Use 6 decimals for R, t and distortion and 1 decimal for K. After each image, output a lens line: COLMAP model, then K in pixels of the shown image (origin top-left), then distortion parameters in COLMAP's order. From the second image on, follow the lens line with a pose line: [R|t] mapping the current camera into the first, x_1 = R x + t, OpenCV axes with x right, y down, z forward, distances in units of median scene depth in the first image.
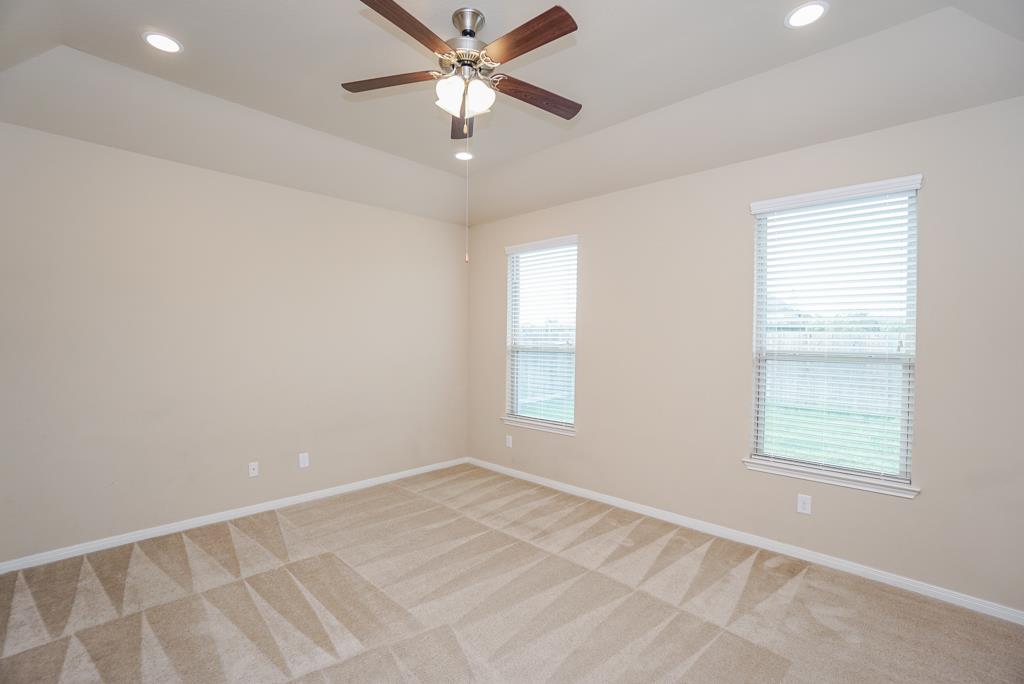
lens RADIAL K [[472.8, 0, 512.0], [0, 472.8, 342.0], [0, 0, 1]] dist [-0.056786, 0.024324]
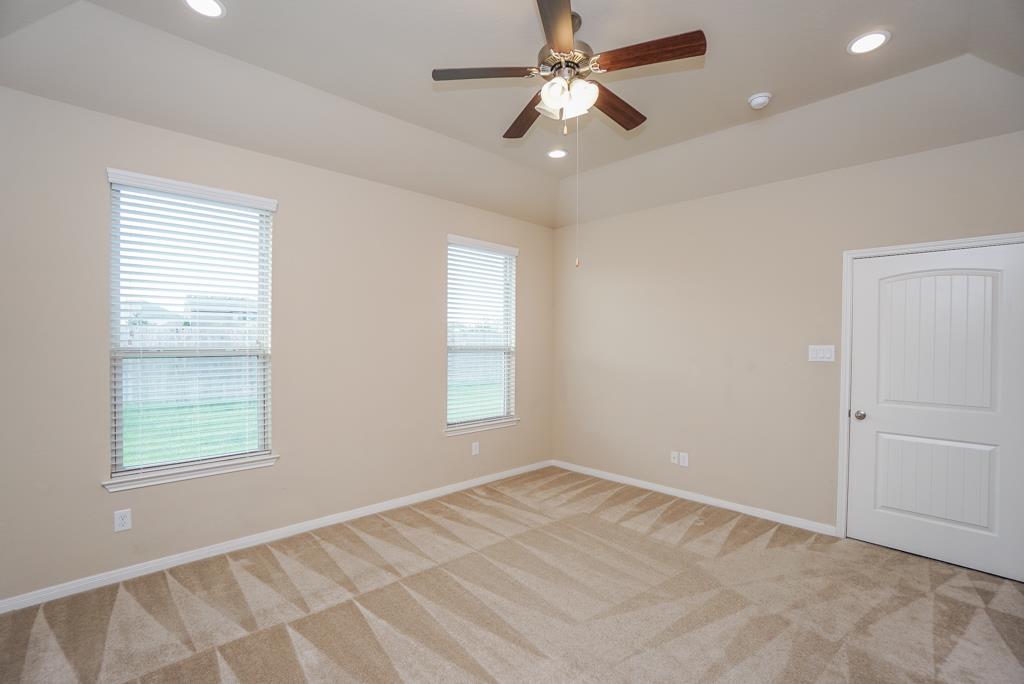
lens RADIAL K [[472.8, 0, 512.0], [0, 472.8, 342.0], [0, 0, 1]] dist [-0.056786, 0.024324]
pose [[0.023868, -0.019479, 0.999525, -0.694045], [0.001609, 0.999810, 0.019446, -0.016458], [-0.999714, 0.001144, 0.023895, 0.674095]]
